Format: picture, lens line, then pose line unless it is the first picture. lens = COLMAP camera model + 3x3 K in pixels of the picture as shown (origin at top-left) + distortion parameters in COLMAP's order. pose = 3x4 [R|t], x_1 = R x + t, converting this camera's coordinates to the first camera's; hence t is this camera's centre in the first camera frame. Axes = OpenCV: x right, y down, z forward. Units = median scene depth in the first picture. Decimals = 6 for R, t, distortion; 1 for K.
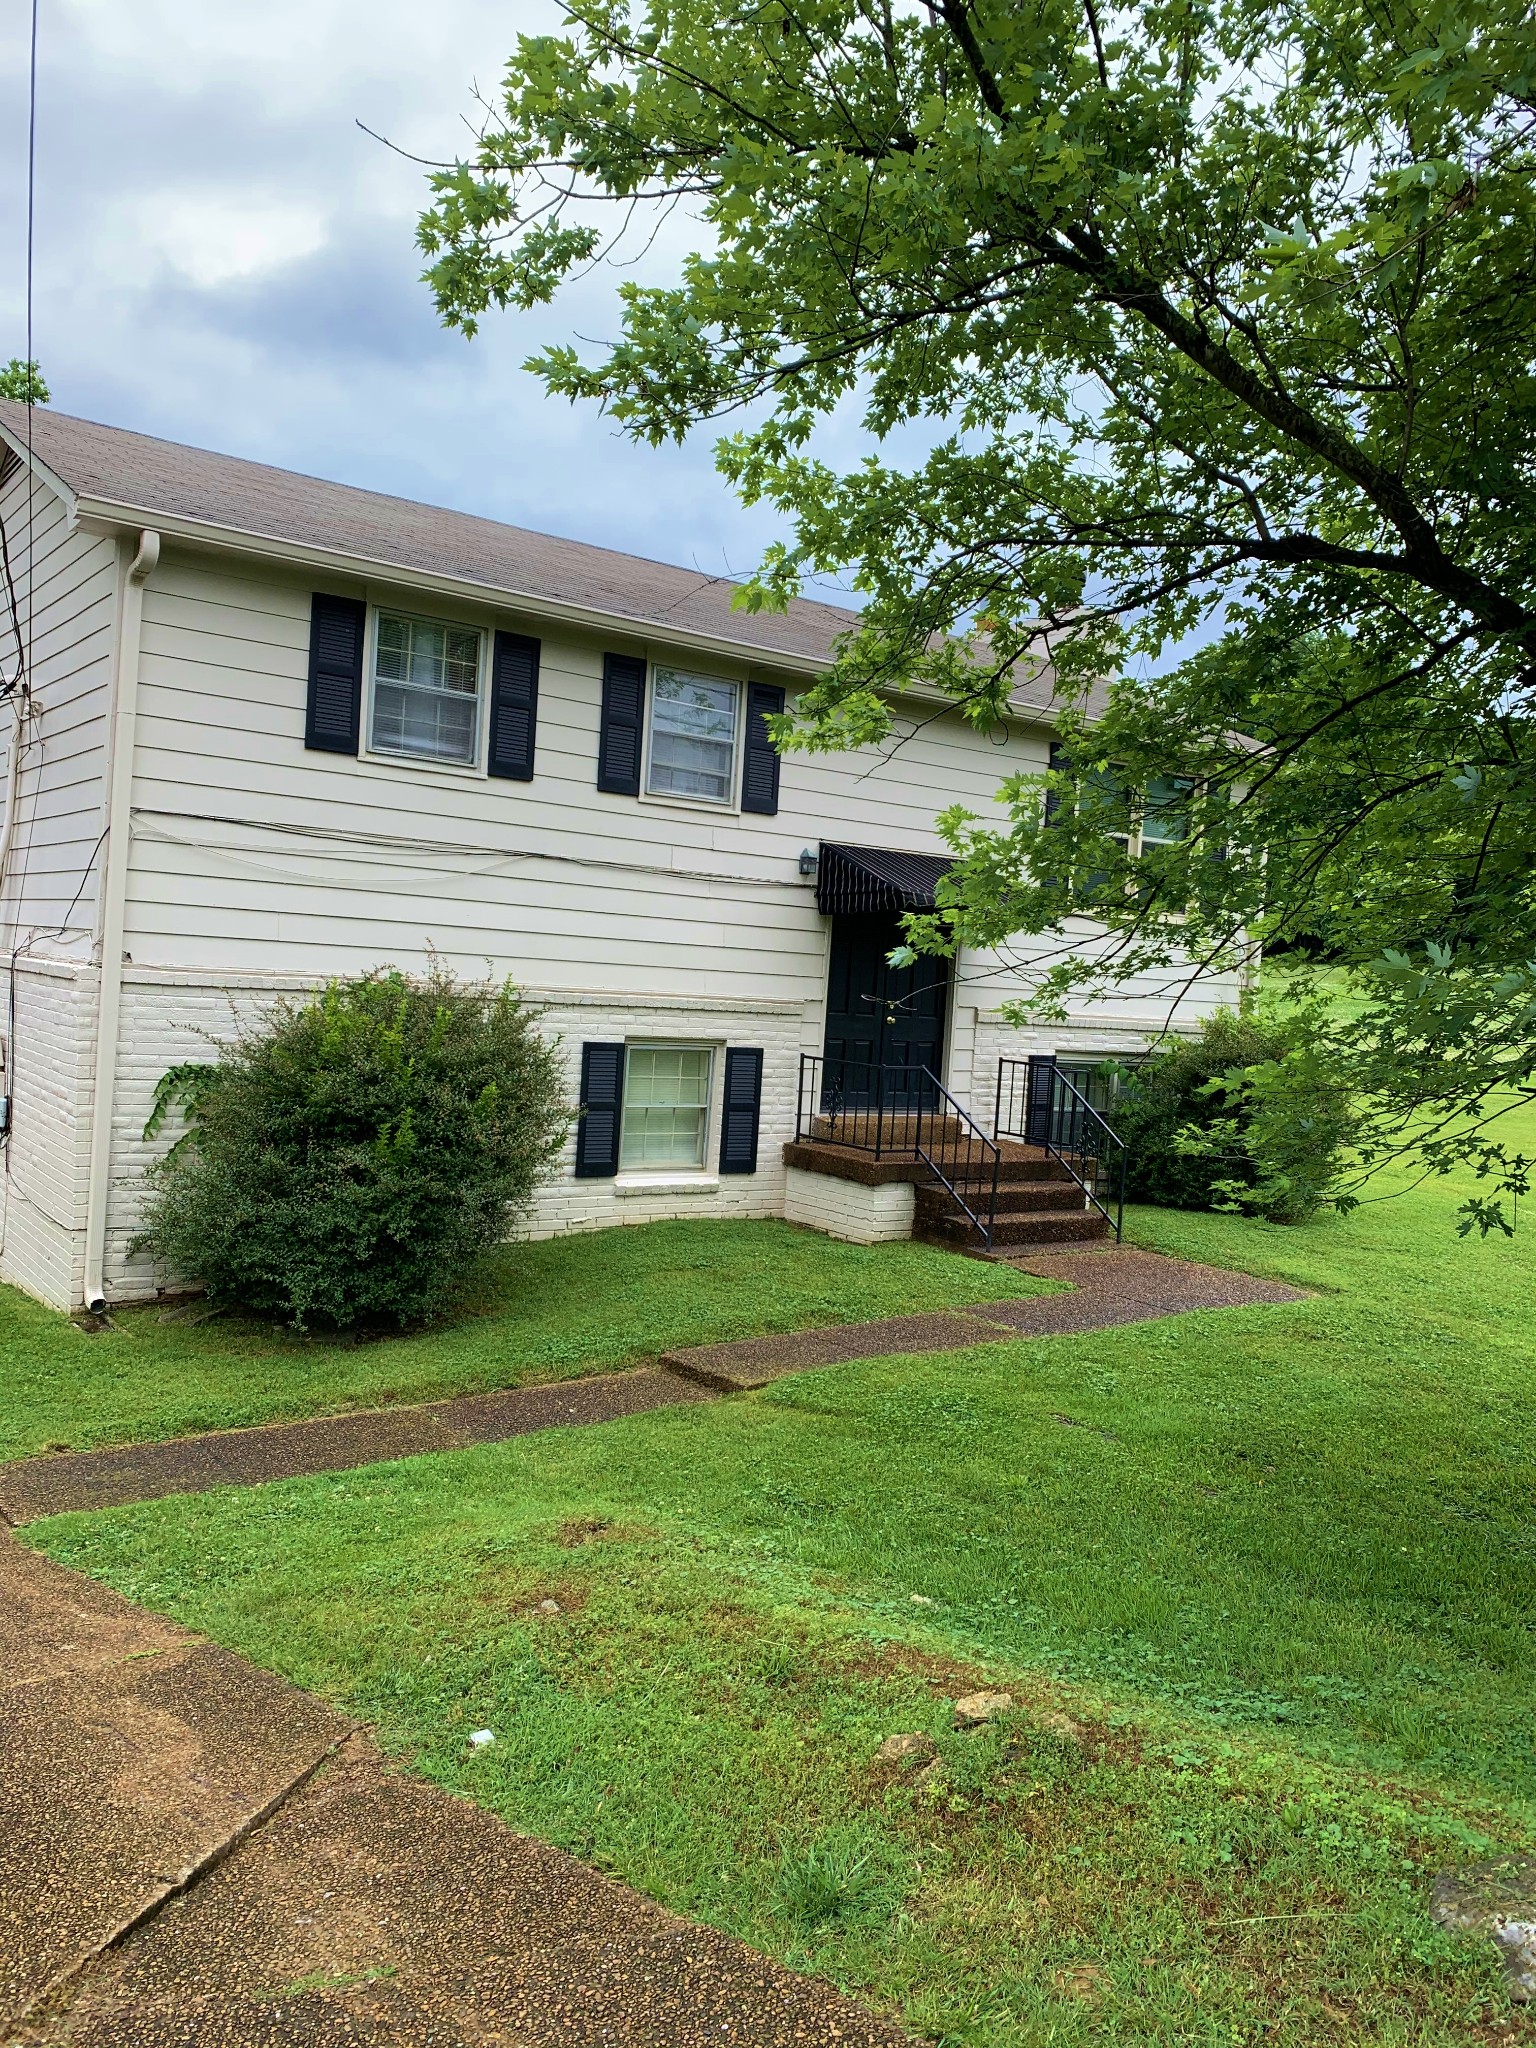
lens RADIAL K [[1615.5, 0, 784.1], [0, 1615.5, 1010.2], [0, 0, 1]] dist [0.017111, -0.018742]
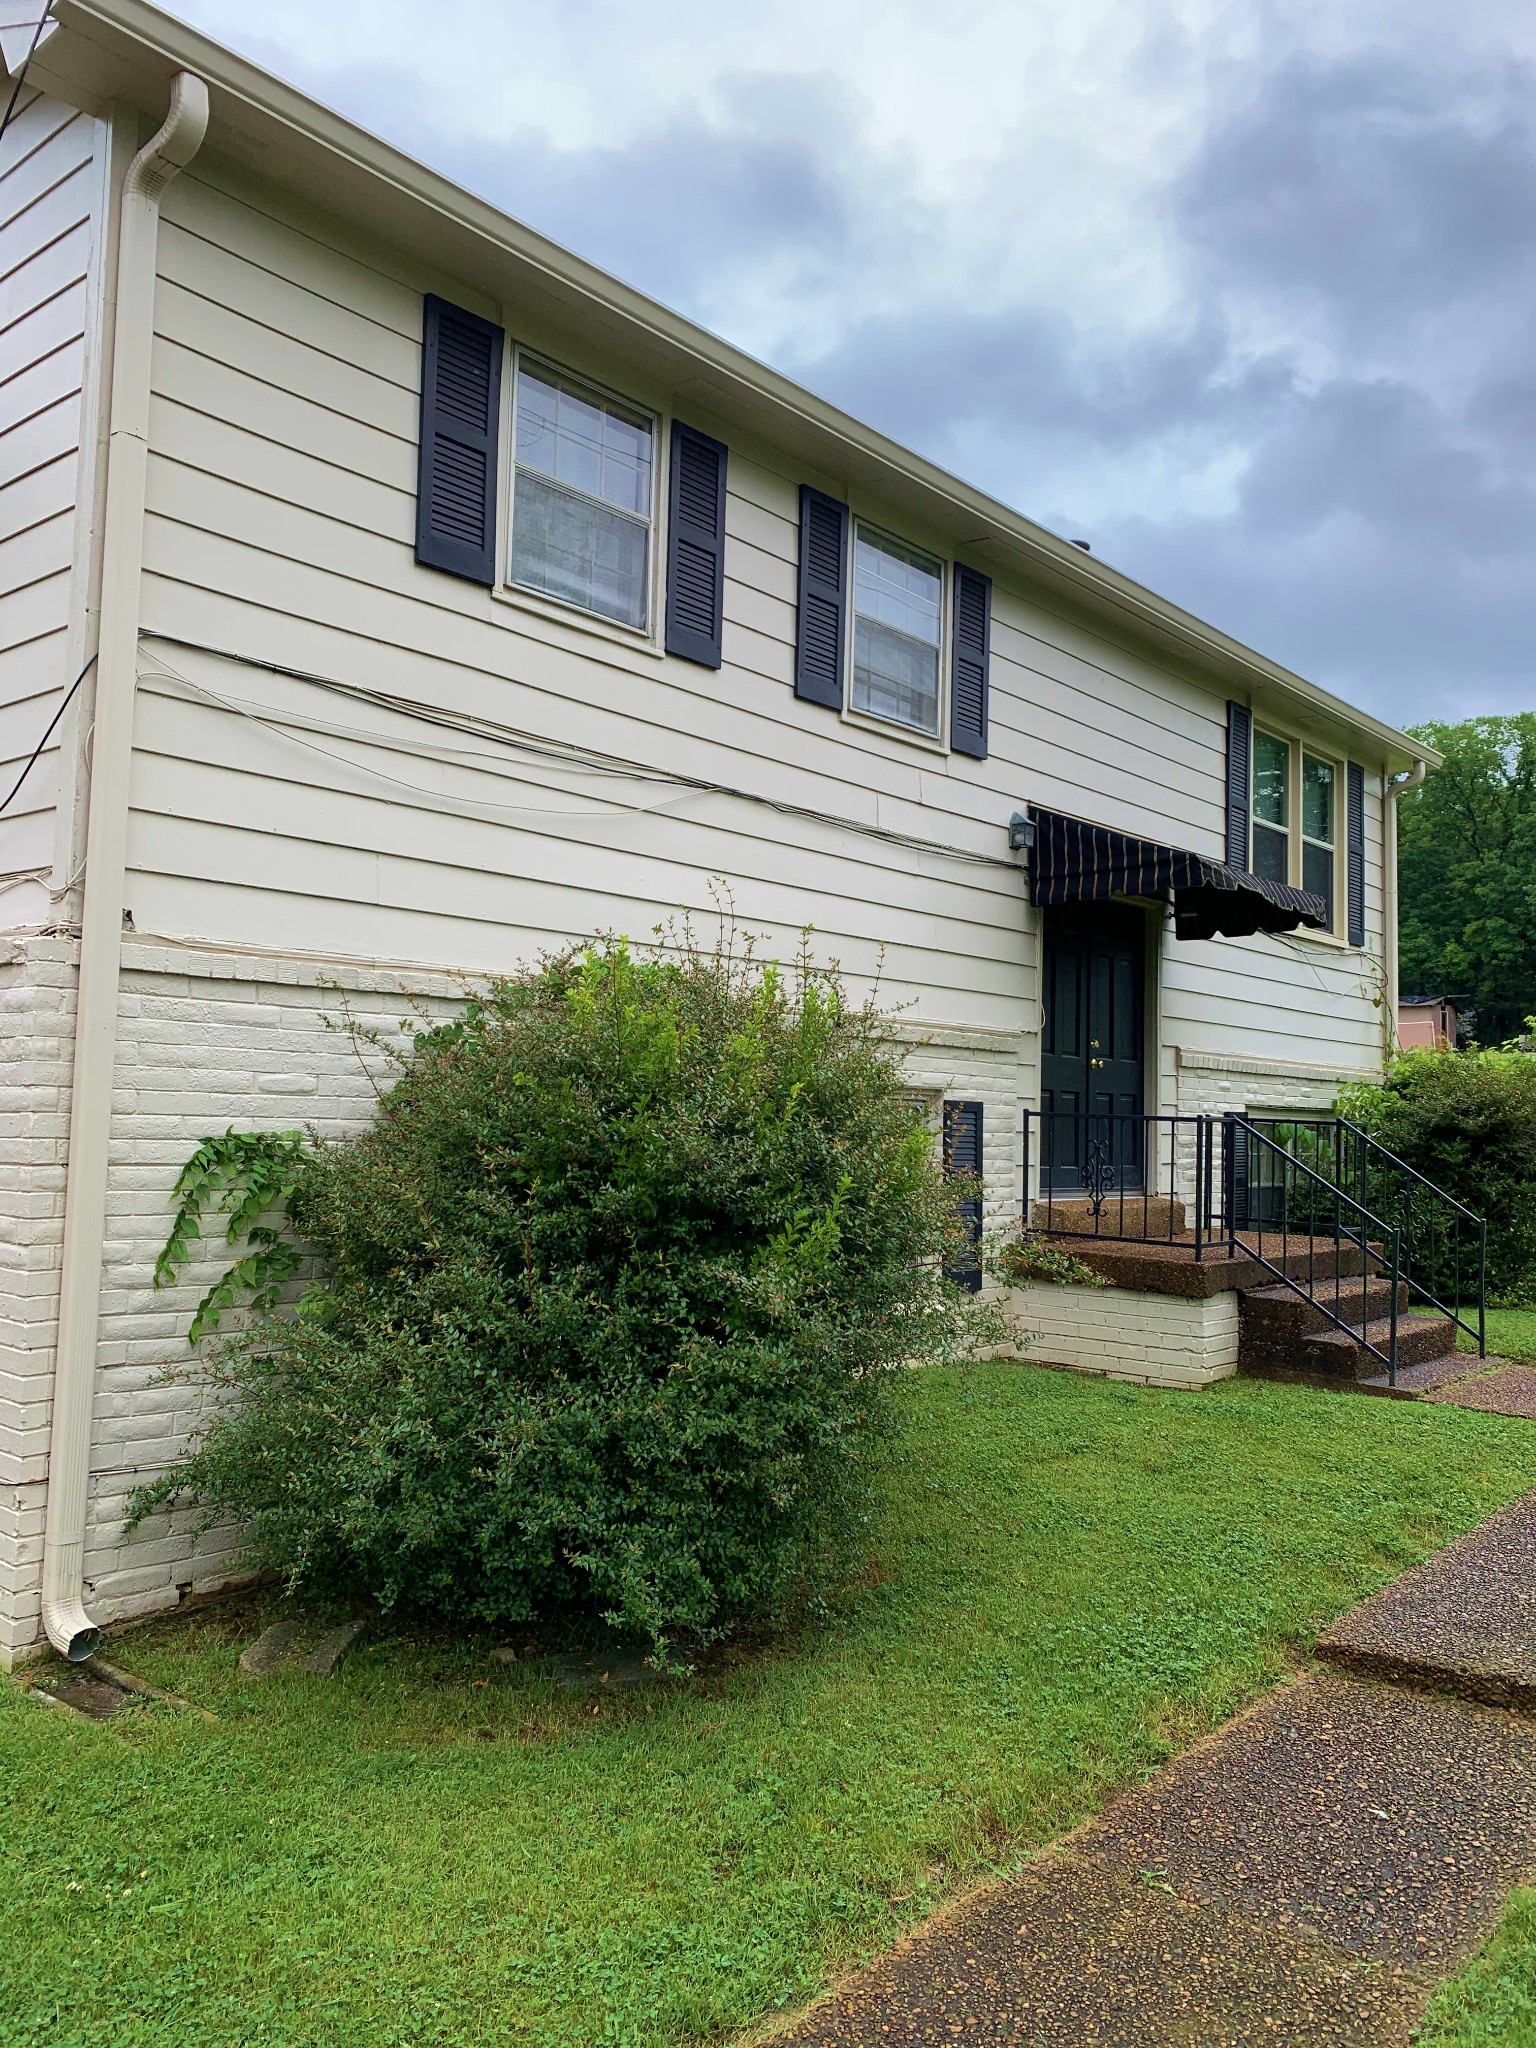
lens RADIAL K [[1615.5, 0, 770.0], [0, 1615.5, 996.1], [0, 0, 1]] dist [0.017111, -0.018742]
pose [[0.974941, -0.022270, 0.221346, -0.298034], [0.041145, 0.995862, -0.081033, 0.036821], [-0.218625, 0.088109, 0.971823, 0.433523]]
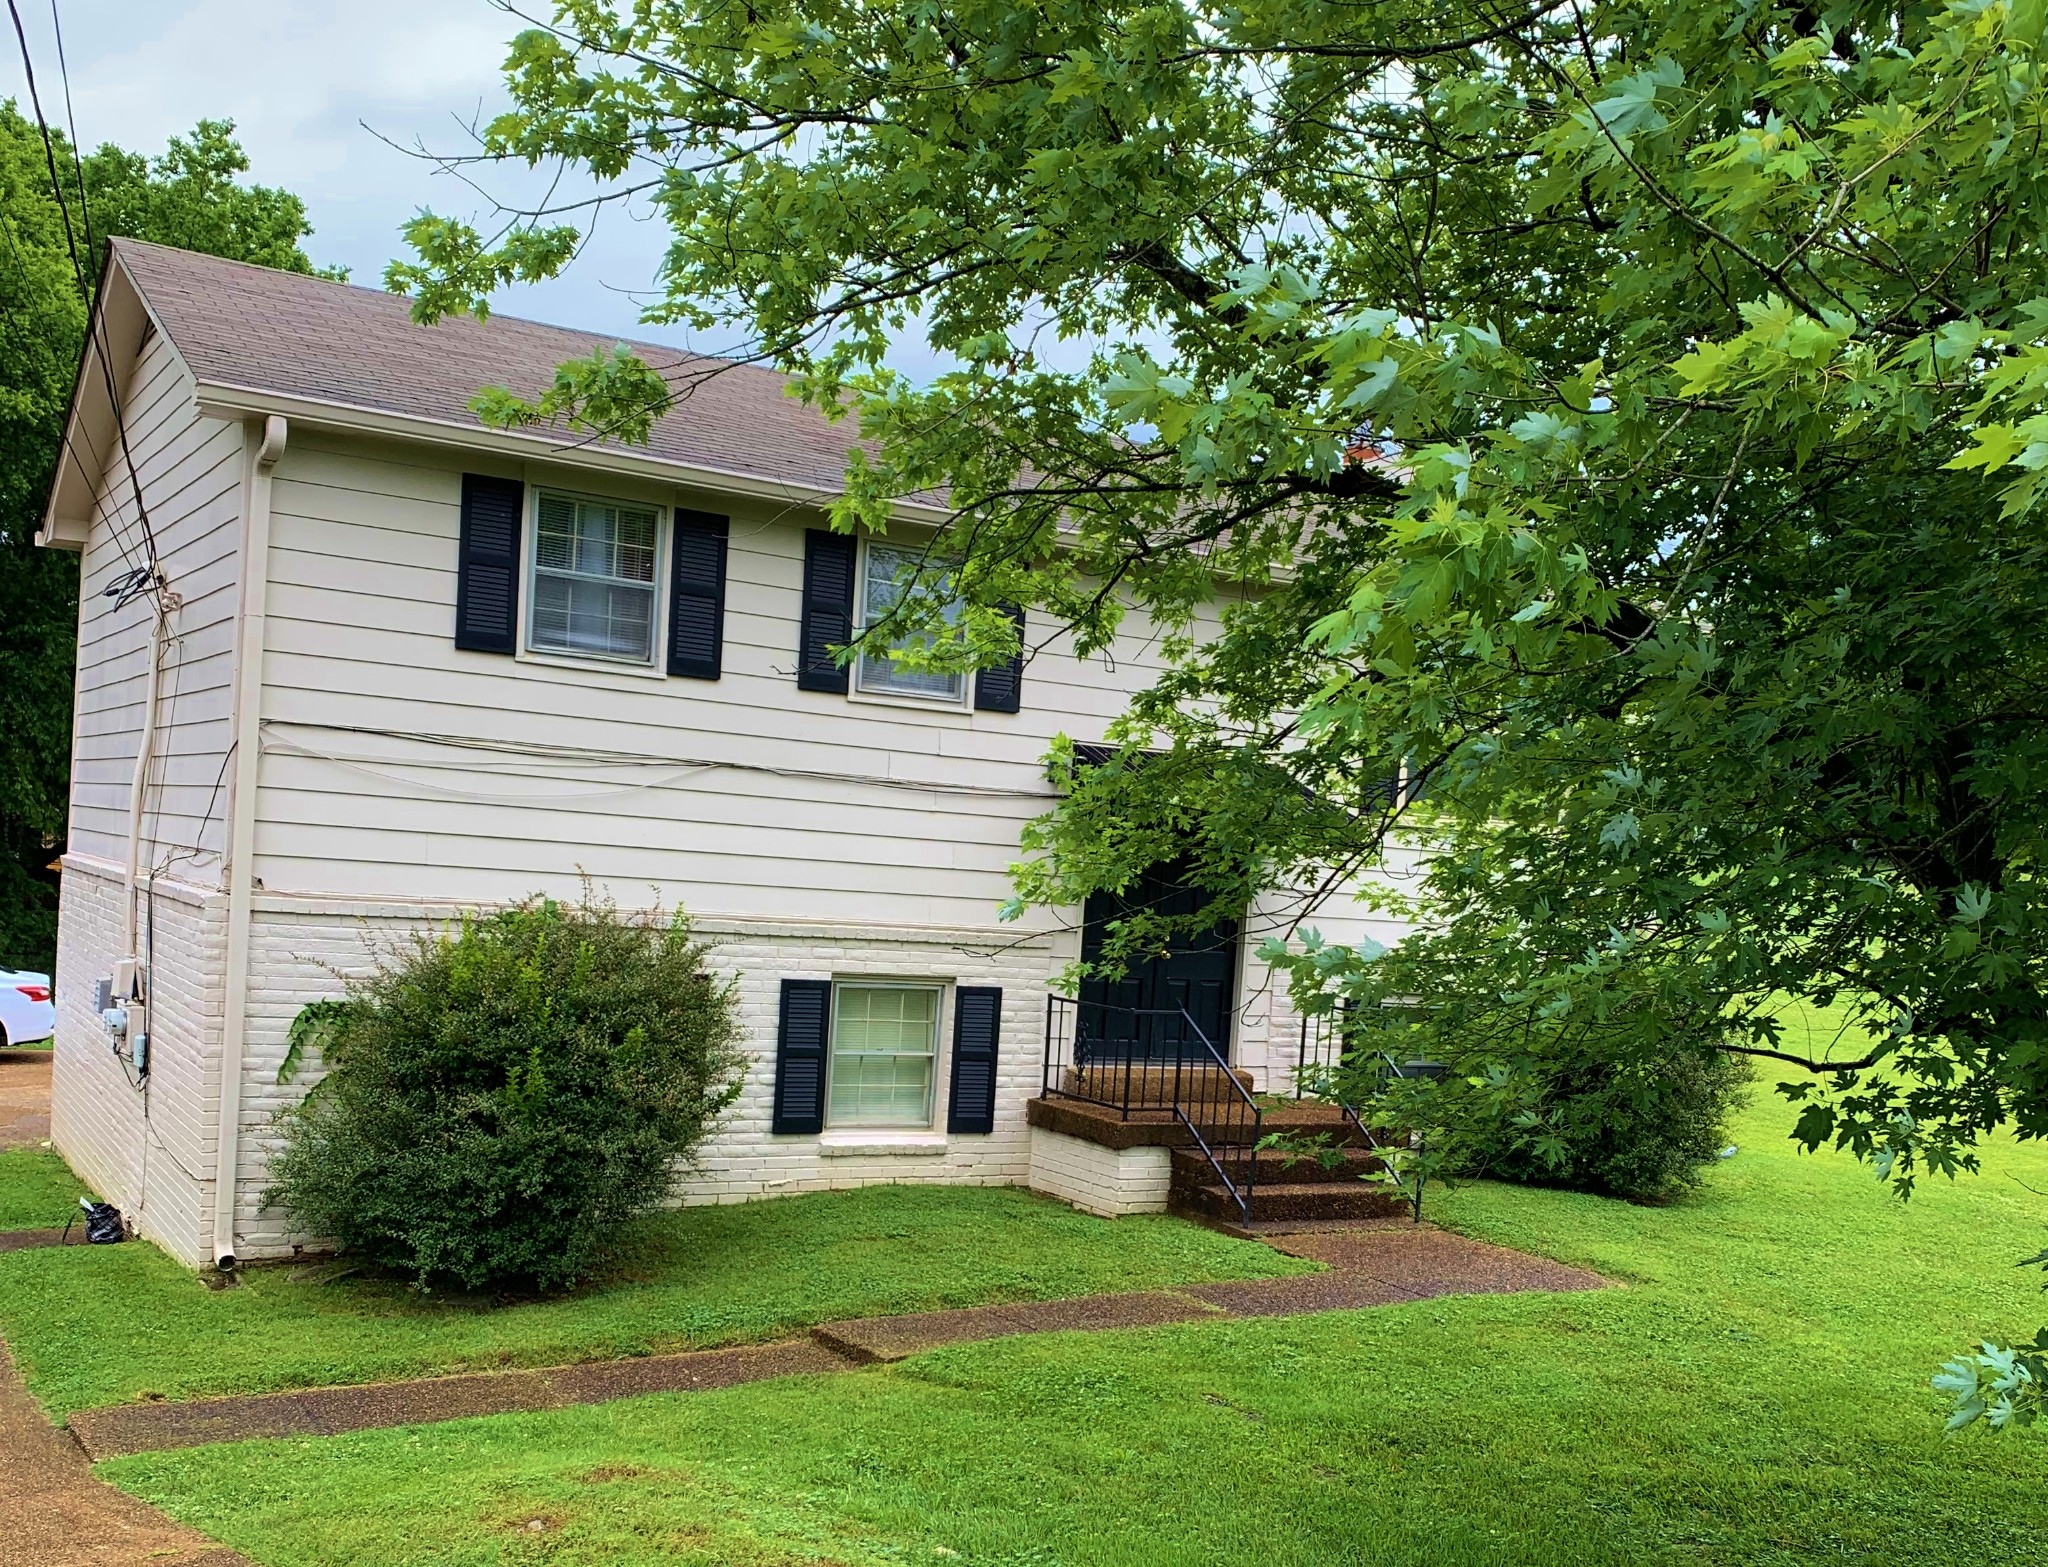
lens RADIAL K [[2141.0, 0, 1035.2], [0, 2141.0, 987.0], [0, 0, 1]] dist [0.009776, 0.000000]
pose [[0.995870, 0.009530, -0.090293, 0.128719], [-0.006988, 0.999571, 0.028436, -0.010761], [0.090525, -0.027687, 0.995509, -0.151130]]
